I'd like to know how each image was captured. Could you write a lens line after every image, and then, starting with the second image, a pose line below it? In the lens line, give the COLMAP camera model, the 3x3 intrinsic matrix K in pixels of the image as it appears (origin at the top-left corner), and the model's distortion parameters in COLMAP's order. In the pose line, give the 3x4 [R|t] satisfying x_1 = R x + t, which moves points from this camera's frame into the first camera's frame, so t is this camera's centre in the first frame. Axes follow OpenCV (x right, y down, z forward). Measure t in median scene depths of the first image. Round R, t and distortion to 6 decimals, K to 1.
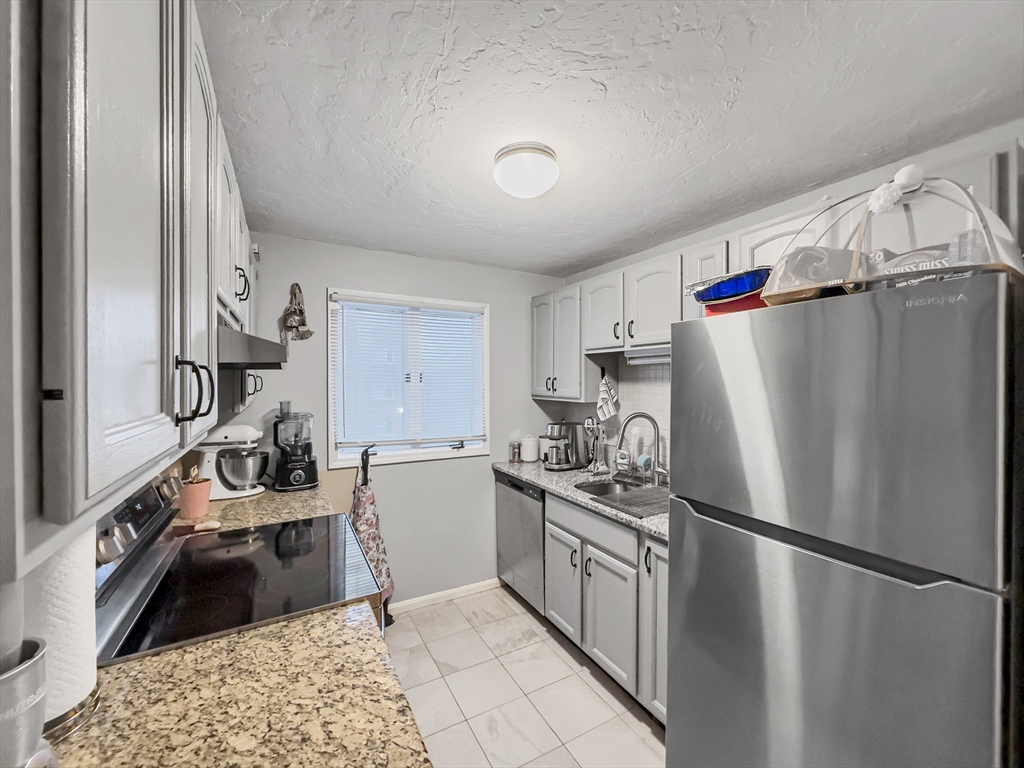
lens RADIAL K [[408.7, 0, 504.0], [0, 408.7, 384.5], [0, 0, 1]] dist [-0.003706, 0.000674]
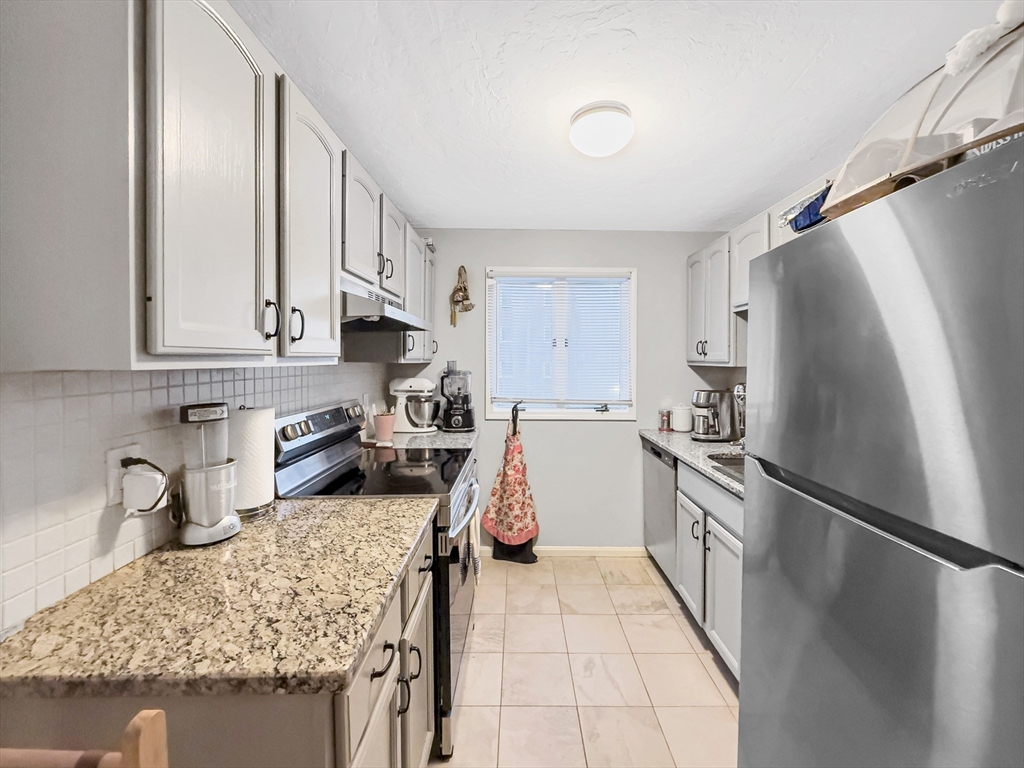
lens RADIAL K [[408.7, 0, 516.1], [0, 408.7, 364.2], [0, 0, 1]] dist [-0.003706, 0.000674]
pose [[0.880842, 0.008621, -0.473332, 0.223225], [-0.008077, 0.999962, 0.003182, 0.044212], [0.473341, 0.001020, 0.880879, -0.010996]]
